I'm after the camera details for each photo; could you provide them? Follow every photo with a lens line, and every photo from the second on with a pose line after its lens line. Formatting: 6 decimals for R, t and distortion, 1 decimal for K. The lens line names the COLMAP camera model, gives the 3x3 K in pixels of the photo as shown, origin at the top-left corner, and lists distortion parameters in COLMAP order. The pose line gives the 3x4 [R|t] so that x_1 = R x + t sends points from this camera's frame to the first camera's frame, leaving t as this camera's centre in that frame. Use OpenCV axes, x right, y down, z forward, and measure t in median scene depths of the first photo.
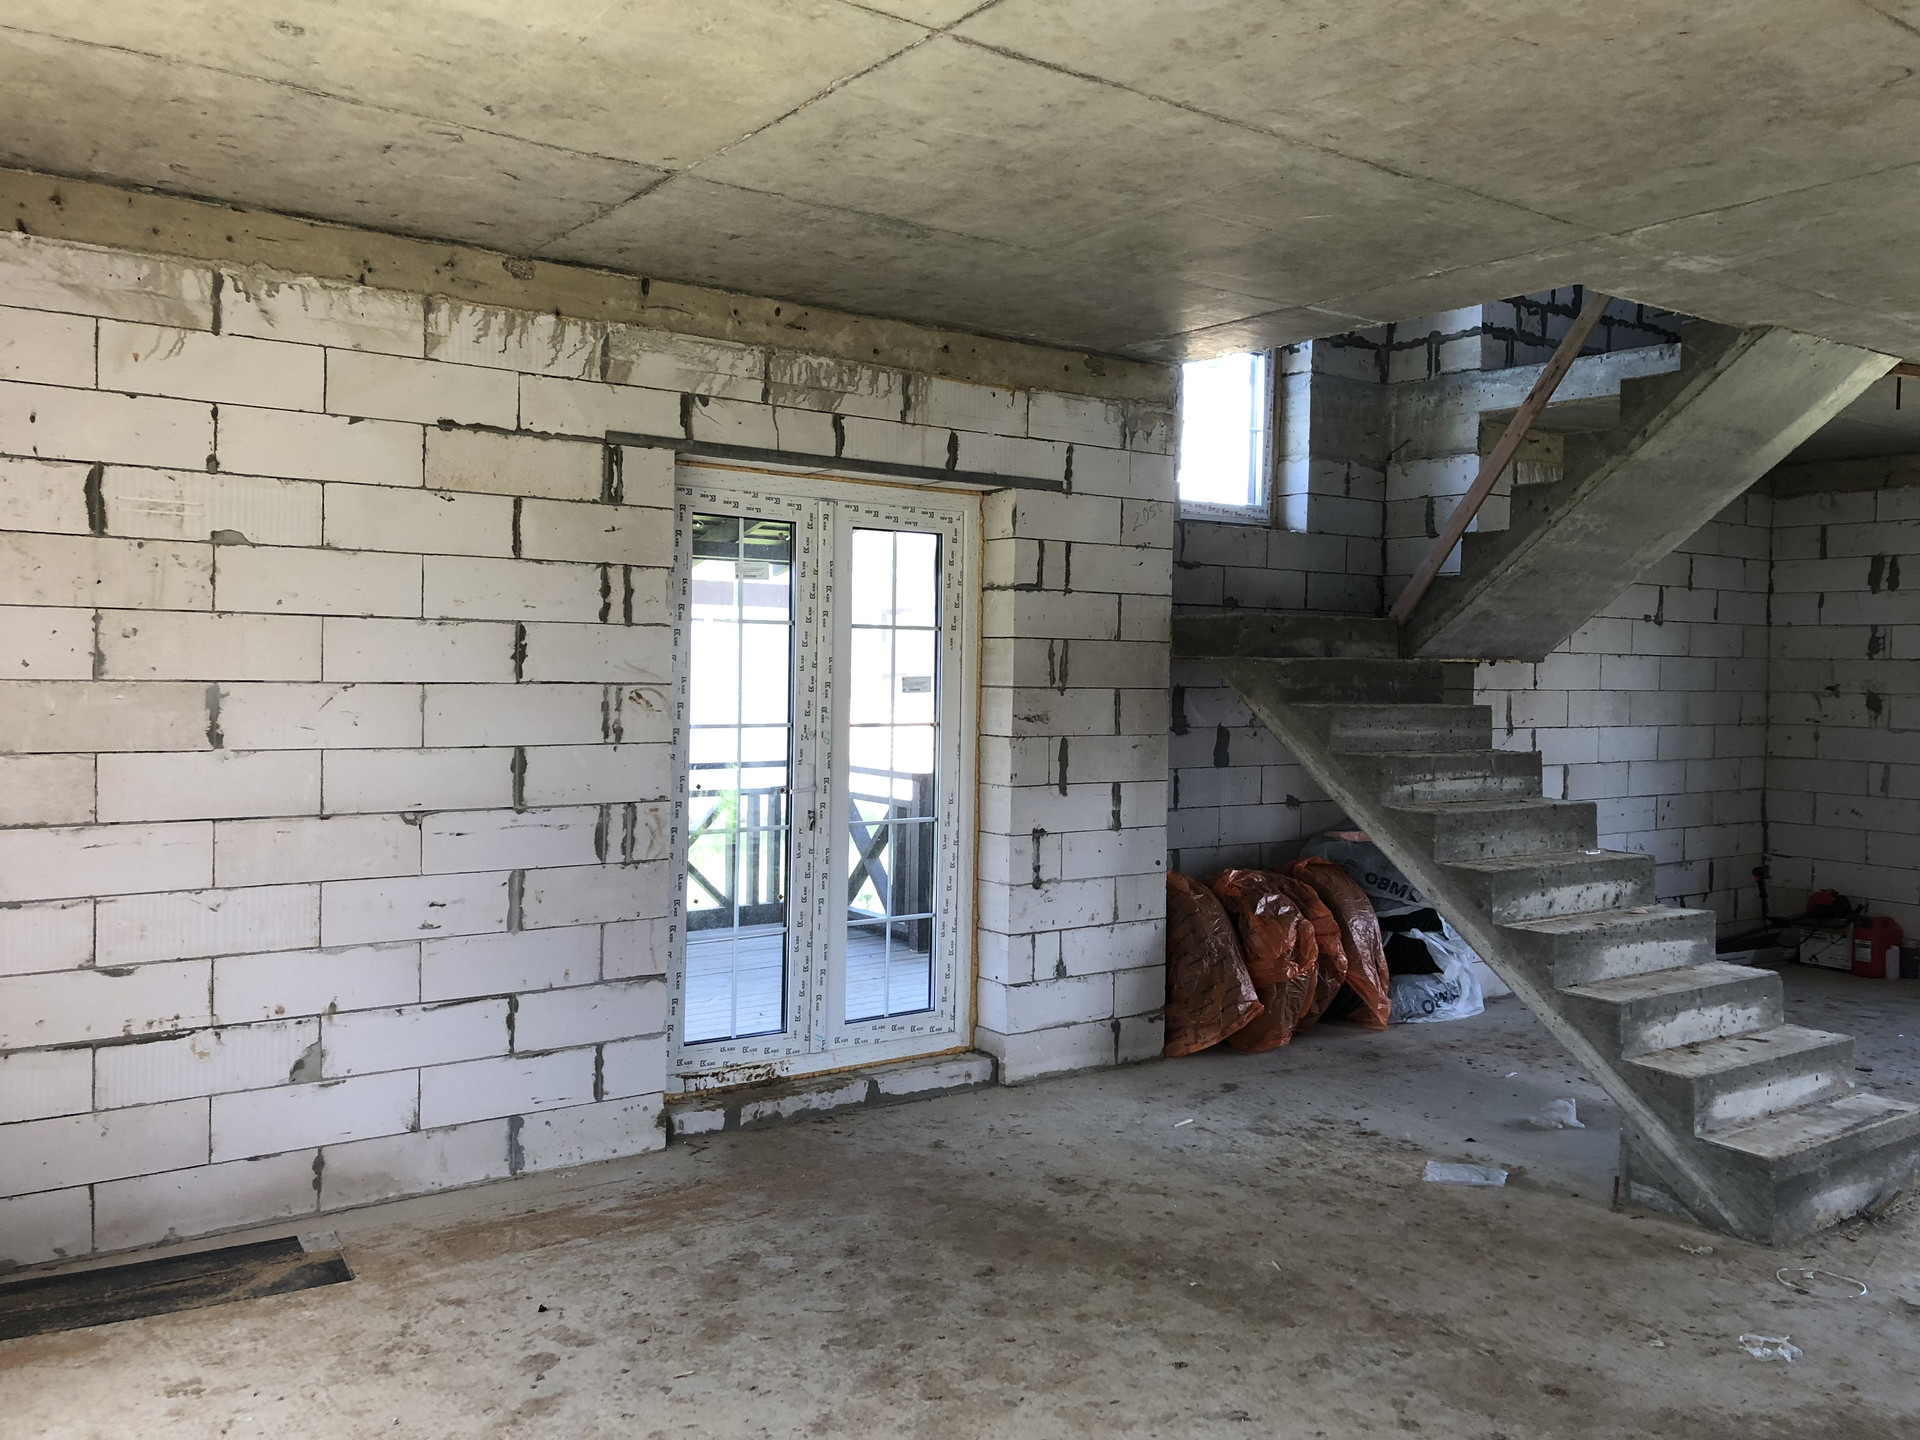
lens RADIAL K [[1572.5, 0, 974.7], [0, 1572.5, 703.8], [0, 0, 1]] dist [0.047537, -0.049157]
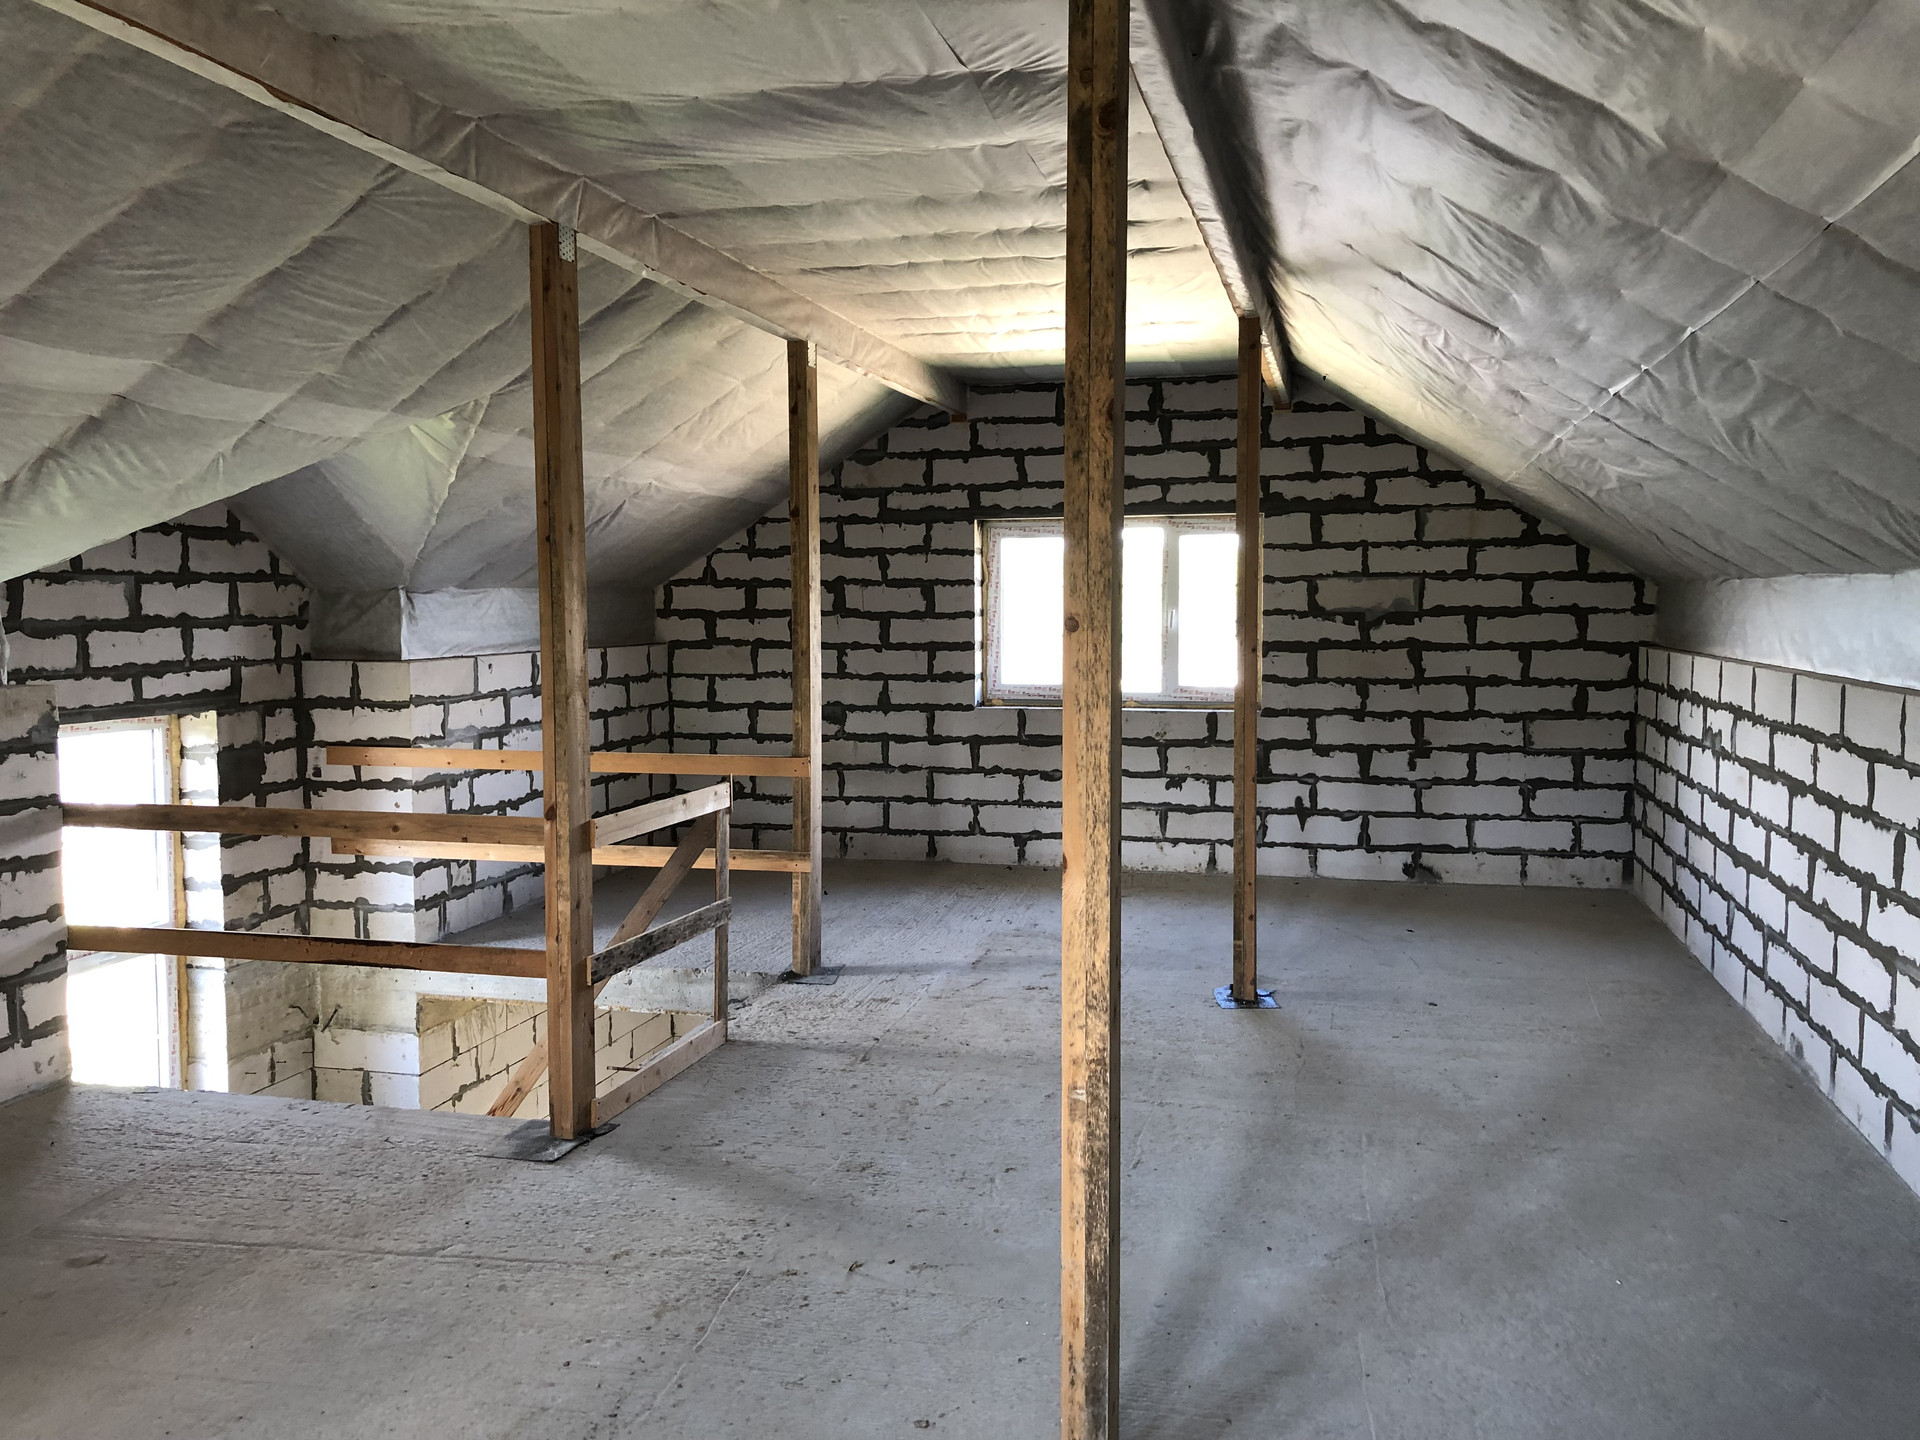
lens RADIAL K [[1572.5, 0, 945.8], [0, 1572.5, 720.9], [0, 0, 1]] dist [0.047537, -0.049157]
pose [[0.774900, -0.068161, 0.628398, -0.031684], [0.032245, 0.997137, 0.068394, -0.588754], [-0.631261, -0.032736, 0.774879, 0.094028]]
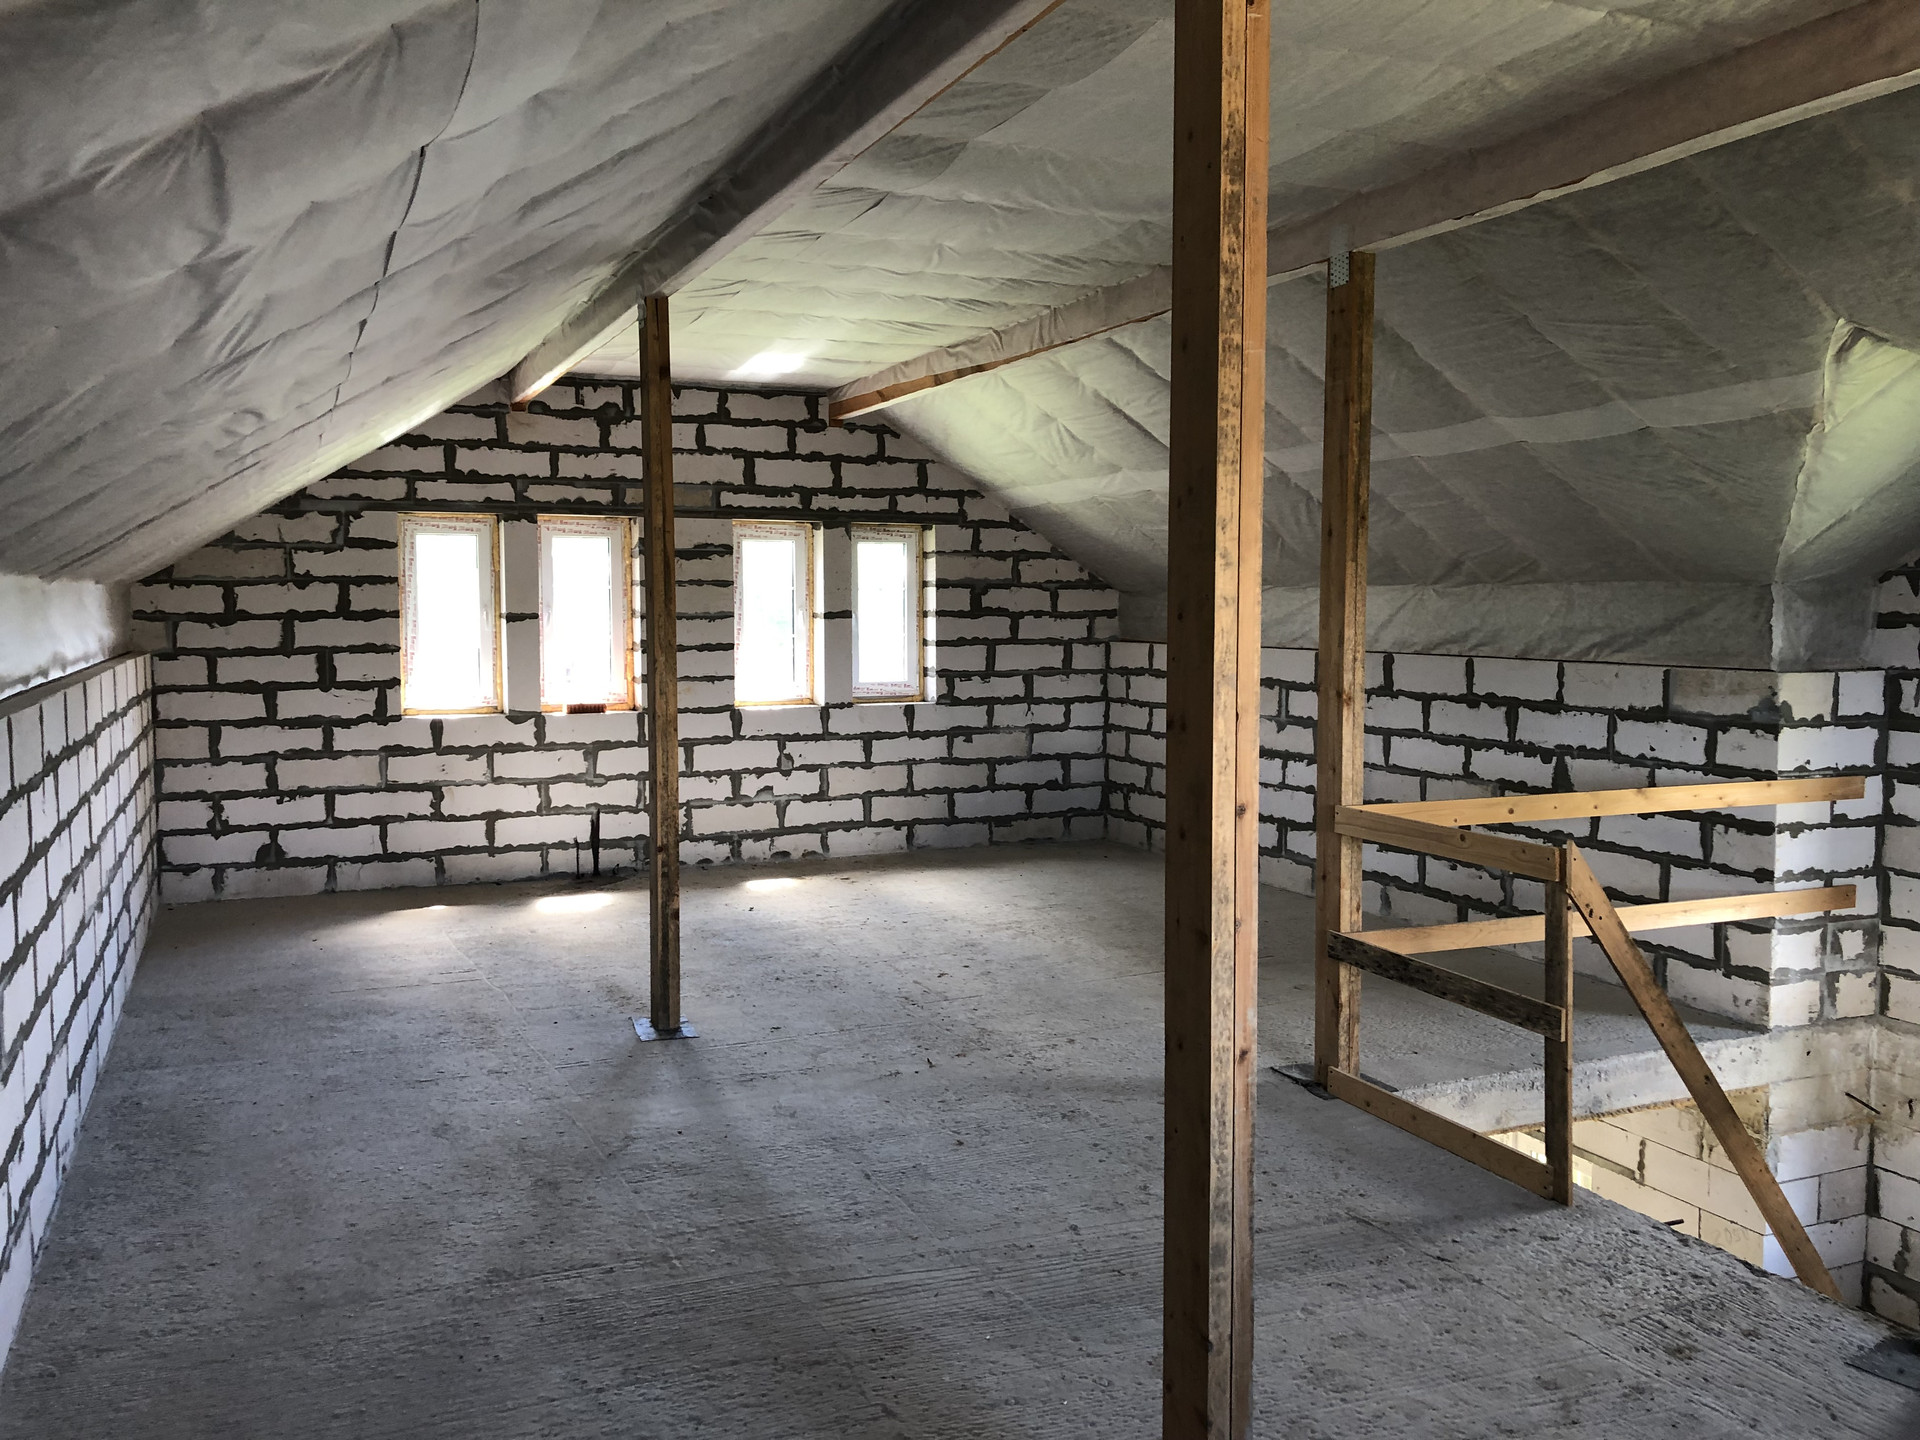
lens RADIAL K [[1572.5, 0, 963.9], [0, 1572.5, 722.2], [0, 0, 1]] dist [0.047537, -0.049157]
pose [[-0.211400, 0.058466, -0.975649, 1.371502], [-0.026817, 0.997487, 0.065585, -0.584835], [0.977032, 0.040029, -0.209300, 0.903951]]
